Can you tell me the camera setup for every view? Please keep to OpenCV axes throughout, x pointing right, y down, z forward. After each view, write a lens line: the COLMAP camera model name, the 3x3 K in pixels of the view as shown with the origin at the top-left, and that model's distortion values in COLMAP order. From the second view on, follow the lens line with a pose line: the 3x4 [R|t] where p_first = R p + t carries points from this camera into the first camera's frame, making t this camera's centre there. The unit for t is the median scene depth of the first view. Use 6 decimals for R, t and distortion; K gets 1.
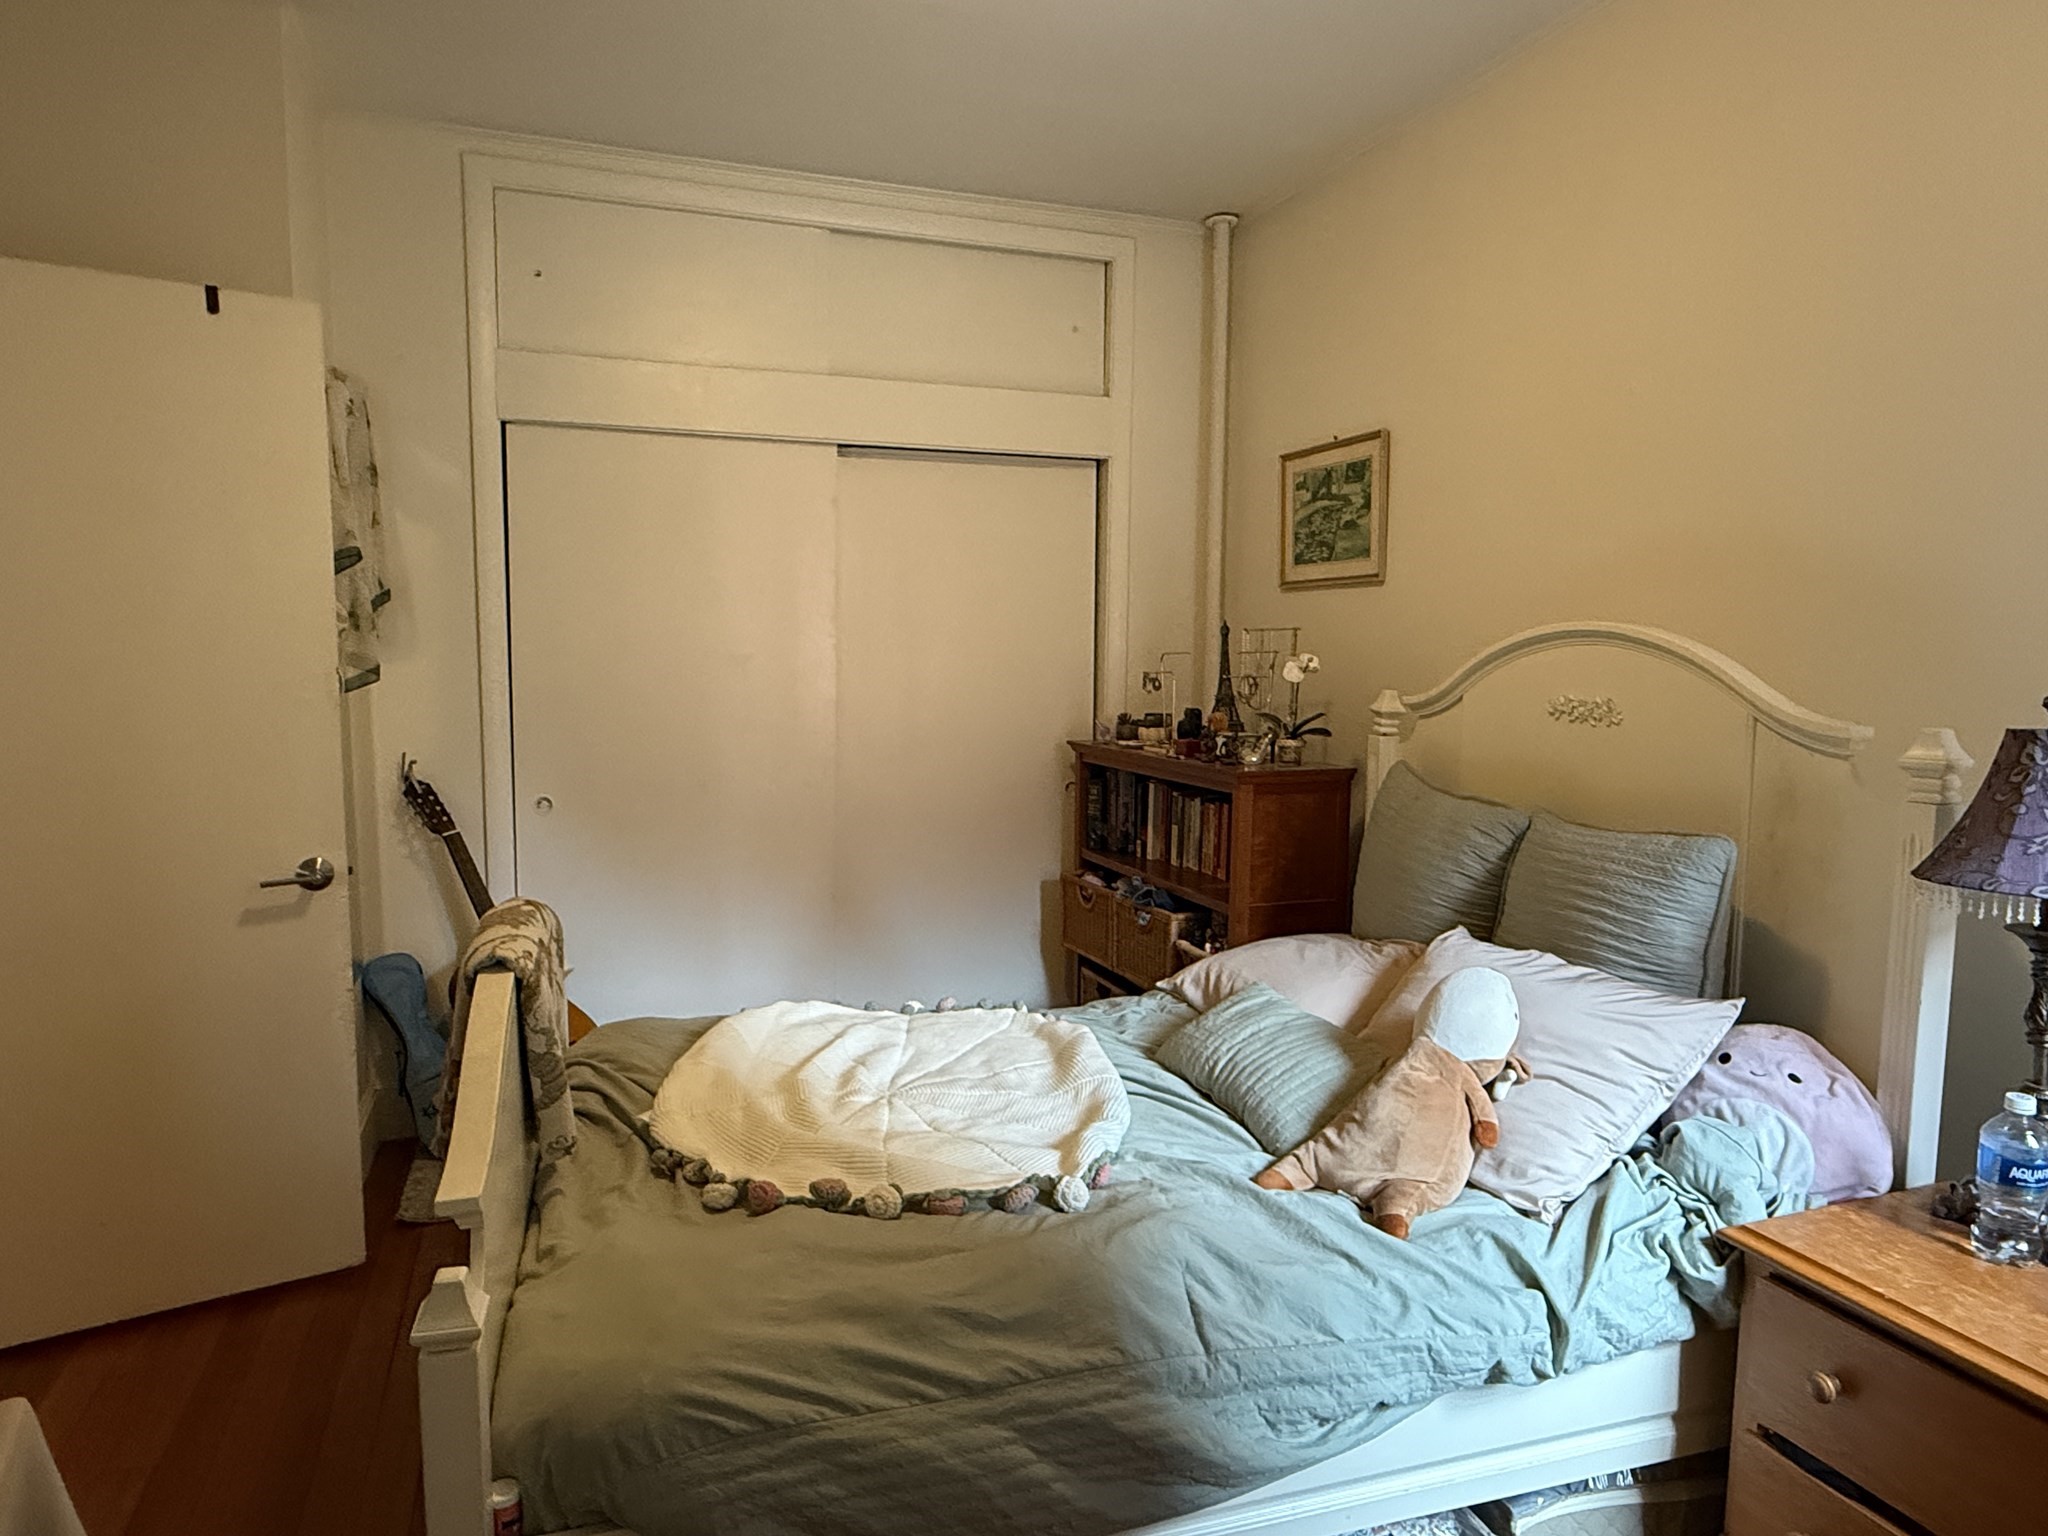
lens RADIAL K [[1250.1, 0, 1024.0], [0, 1250.1, 768.0], [0, 0, 1]] dist [0.001285, -0.001493]
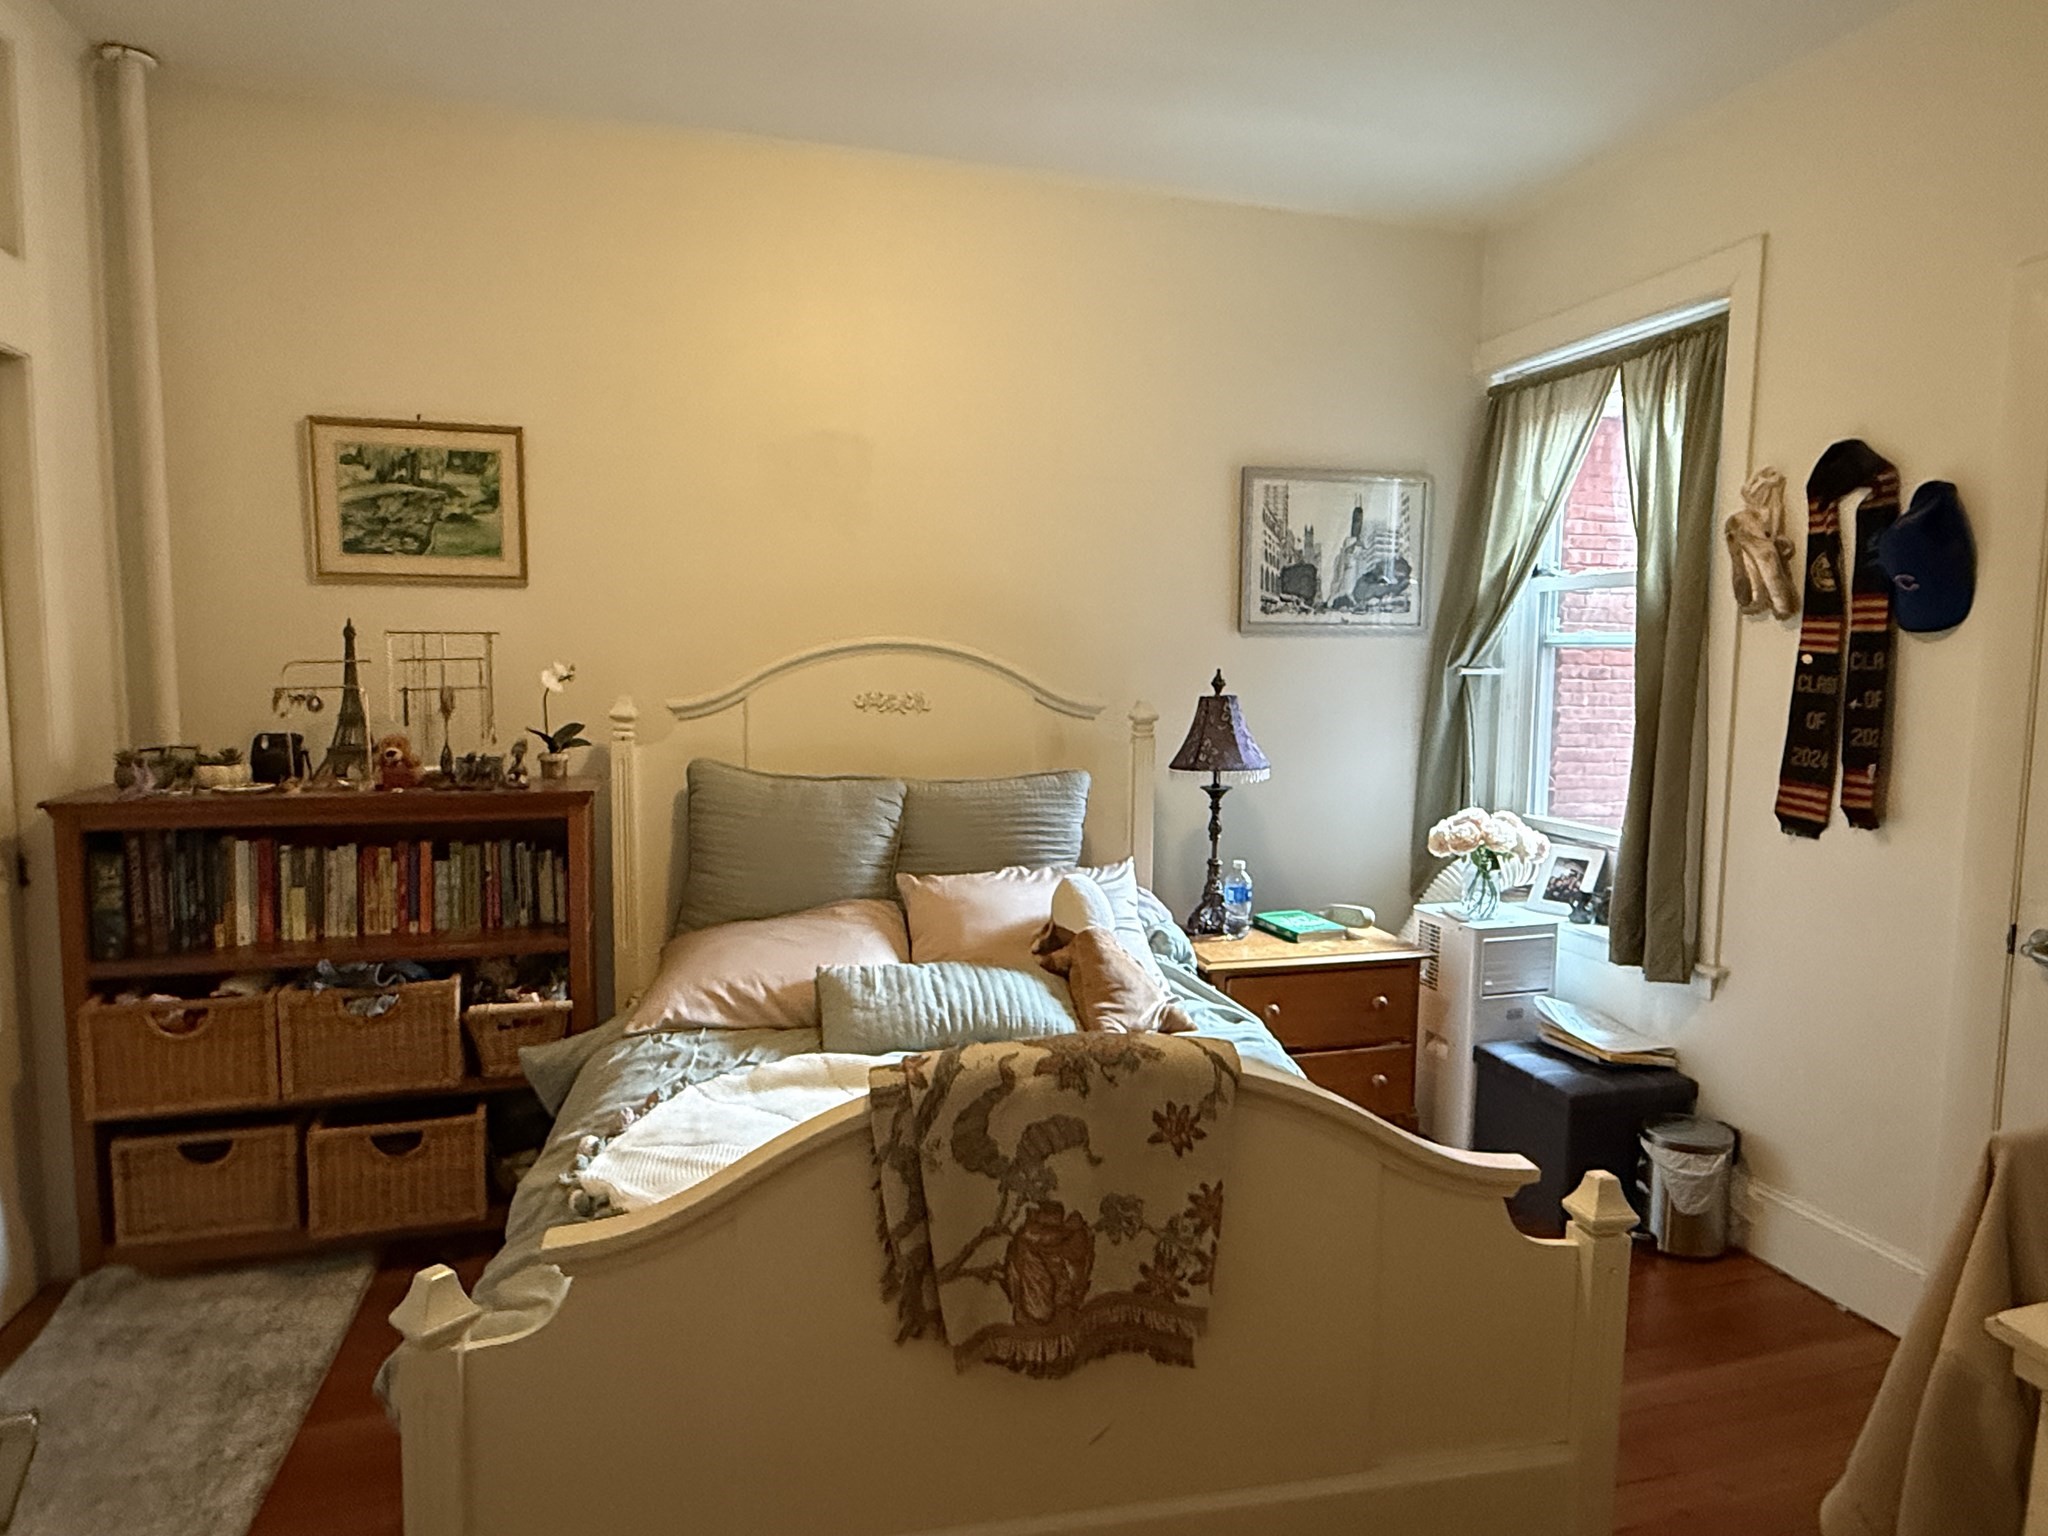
lens RADIAL K [[1250.1, 0, 1024.0], [0, 1250.1, 768.0], [0, 0, 1]] dist [0.001285, -0.001493]
pose [[0.077367, -0.108497, 0.991082, -0.634615], [0.085560, 0.991116, 0.101822, -0.071711], [-0.993325, 0.076919, 0.085962, 0.526669]]
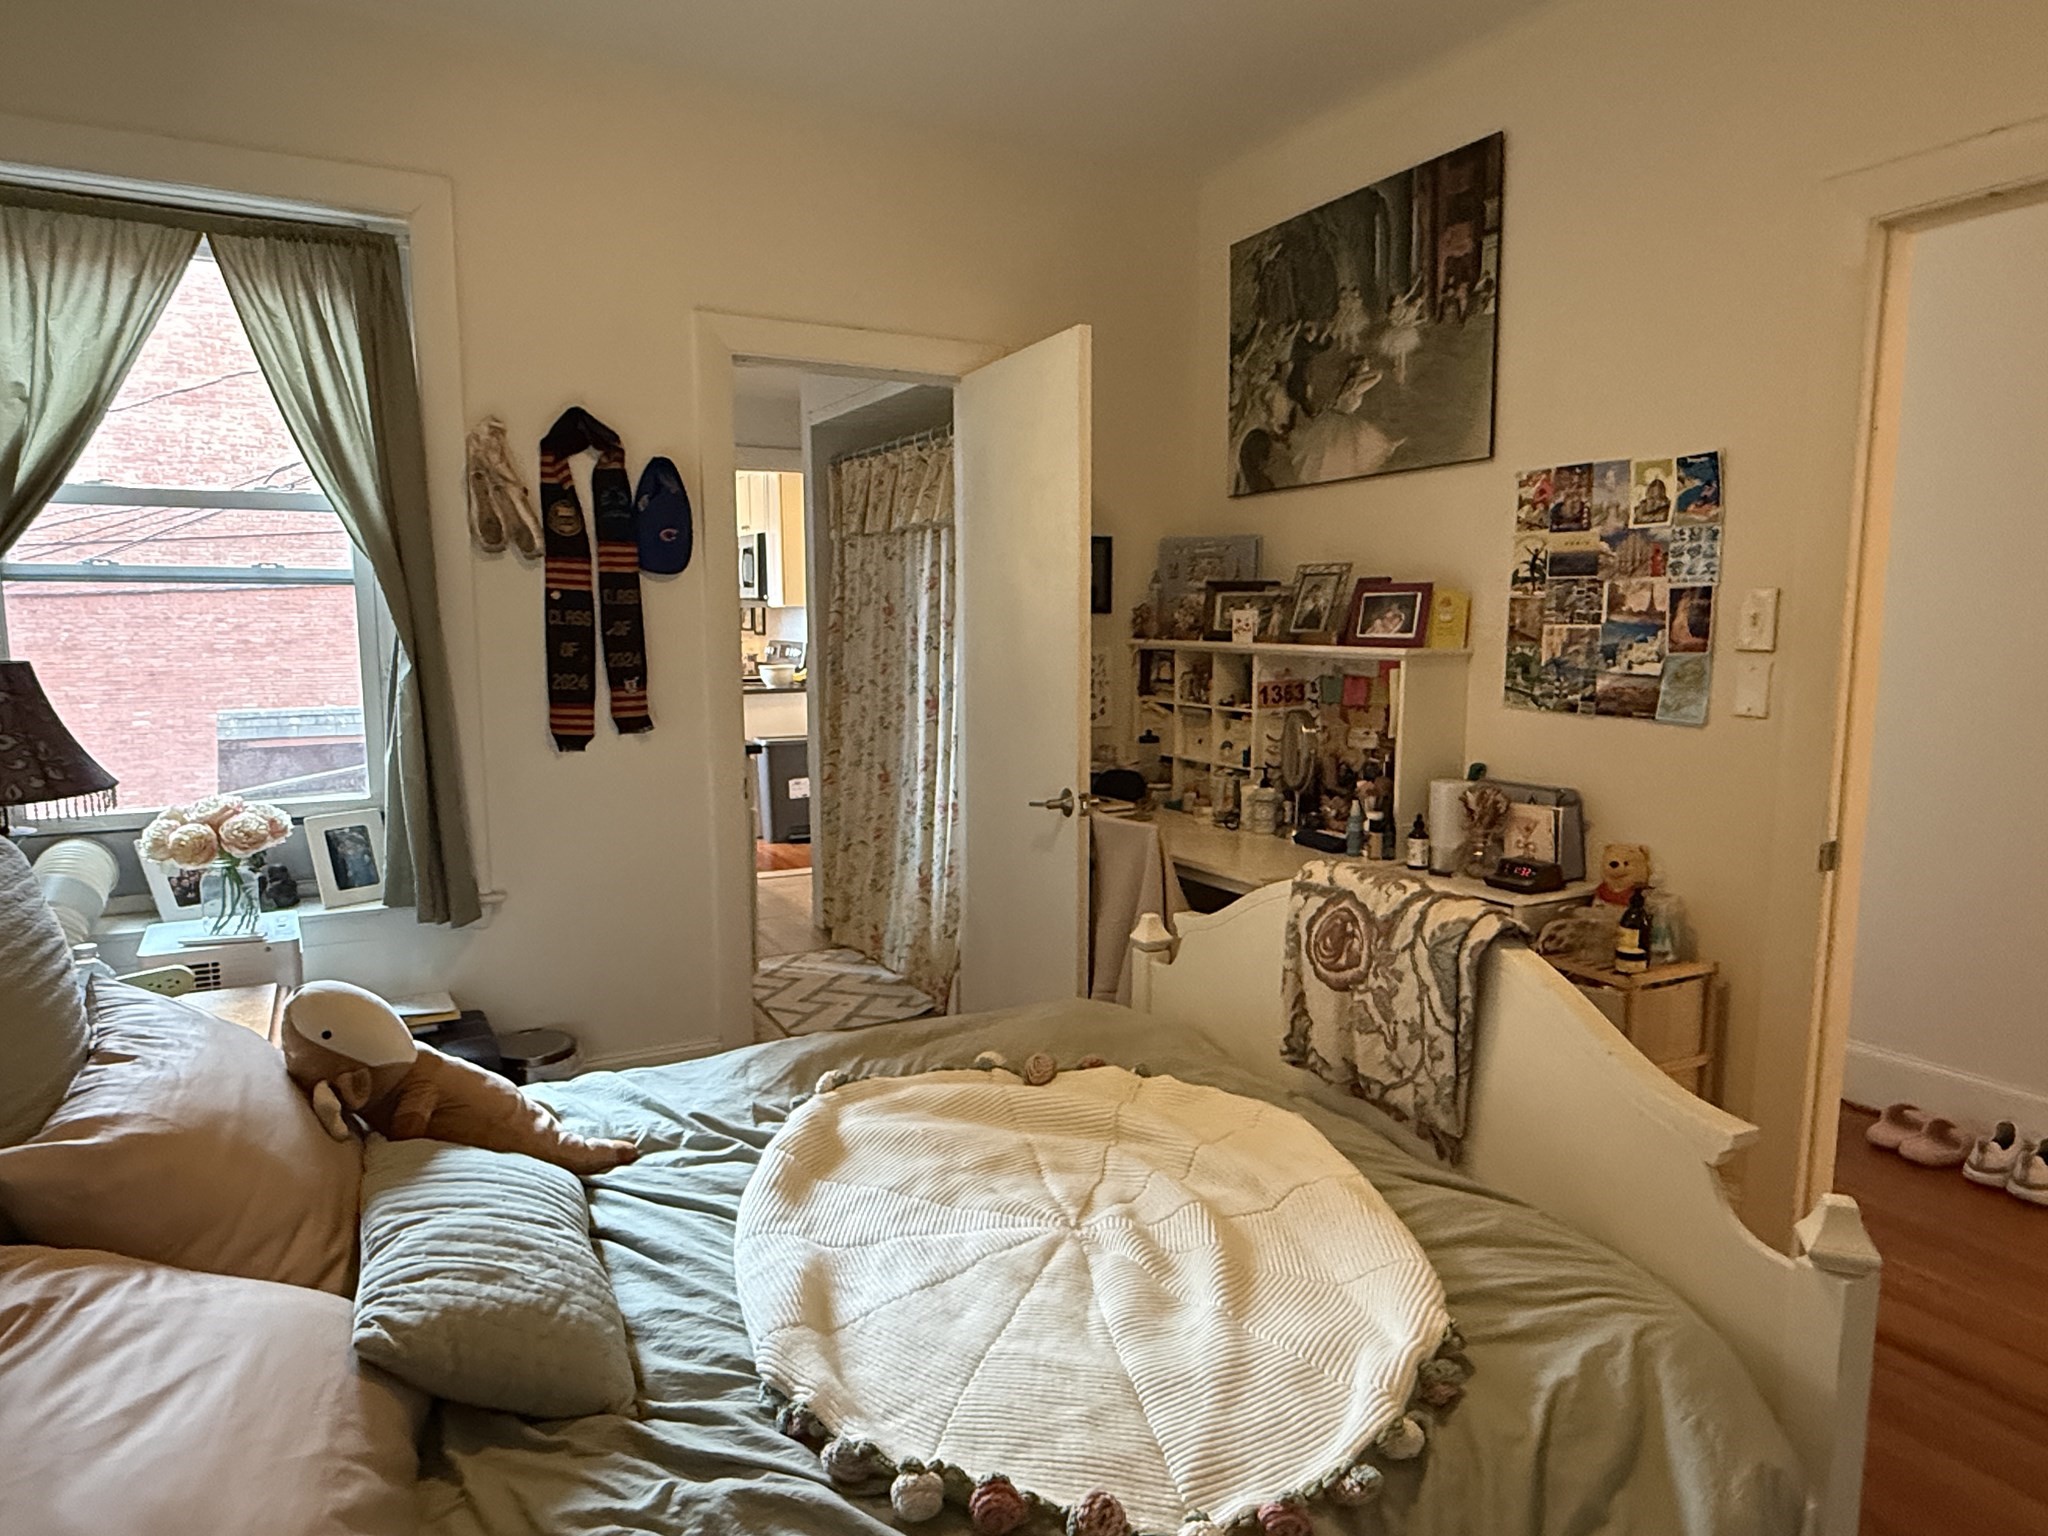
lens RADIAL K [[1250.1, 0, 1024.0], [0, 1250.1, 768.0], [0, 0, 1]] dist [0.001285, -0.001493]
pose [[-0.987155, 0.005950, -0.159654, 0.020617], [-0.028423, 0.976826, 0.212141, -0.096334], [0.157217, 0.213954, -0.964109, 1.051306]]
